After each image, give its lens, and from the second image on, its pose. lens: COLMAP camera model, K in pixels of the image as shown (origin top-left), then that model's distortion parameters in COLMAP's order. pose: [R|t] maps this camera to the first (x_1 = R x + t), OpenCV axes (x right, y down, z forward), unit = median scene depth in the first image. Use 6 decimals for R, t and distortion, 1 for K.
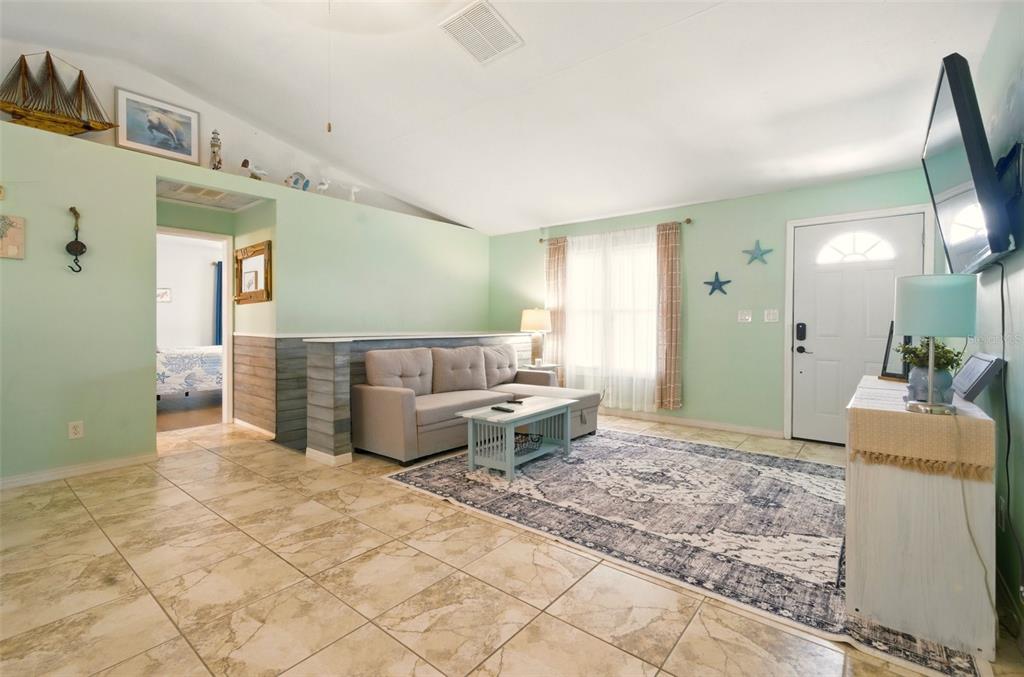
lens RADIAL K [[460.0, 0, 513.5], [0, 460.0, 333.5], [0, 0, 1]] dist [-0.042062, 0.034845]
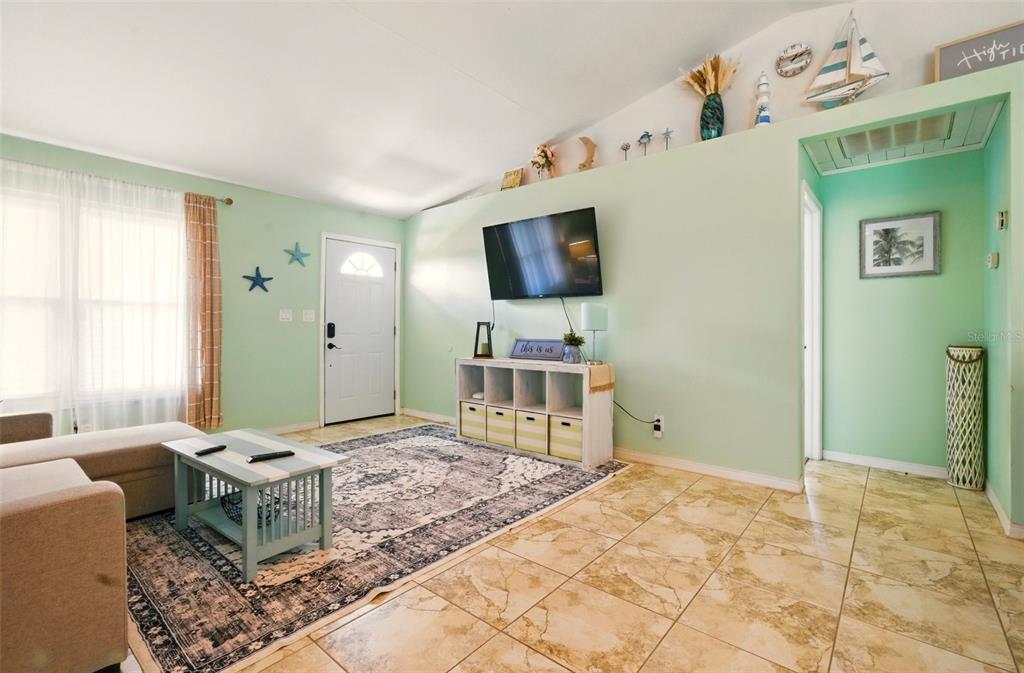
lens RADIAL K [[460.0, 0, 513.5], [0, 460.0, 331.5], [0, 0, 1]] dist [-0.042062, 0.034845]
pose [[0.013027, -0.011204, 0.999852, -0.749877], [0.014300, 0.999837, 0.011018, -0.010972], [-0.999813, 0.014155, 0.013185, 0.764224]]
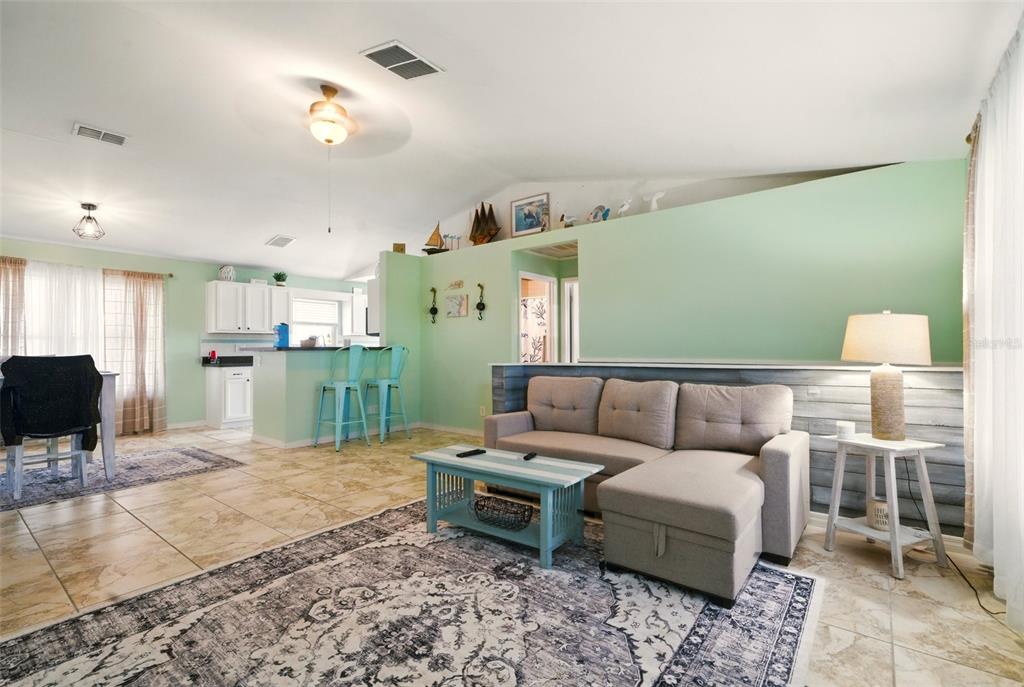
lens RADIAL K [[463.4, 0, 512.0], [0, 463.4, 343.5], [0, 0, 1]] dist [-0.000063, -0.000709]
pose [[0.007906, -0.014975, -0.999857, 0.939839], [-0.015038, 0.999773, -0.015093, -0.020801], [0.999856, 0.015155, 0.007679, 1.238126]]
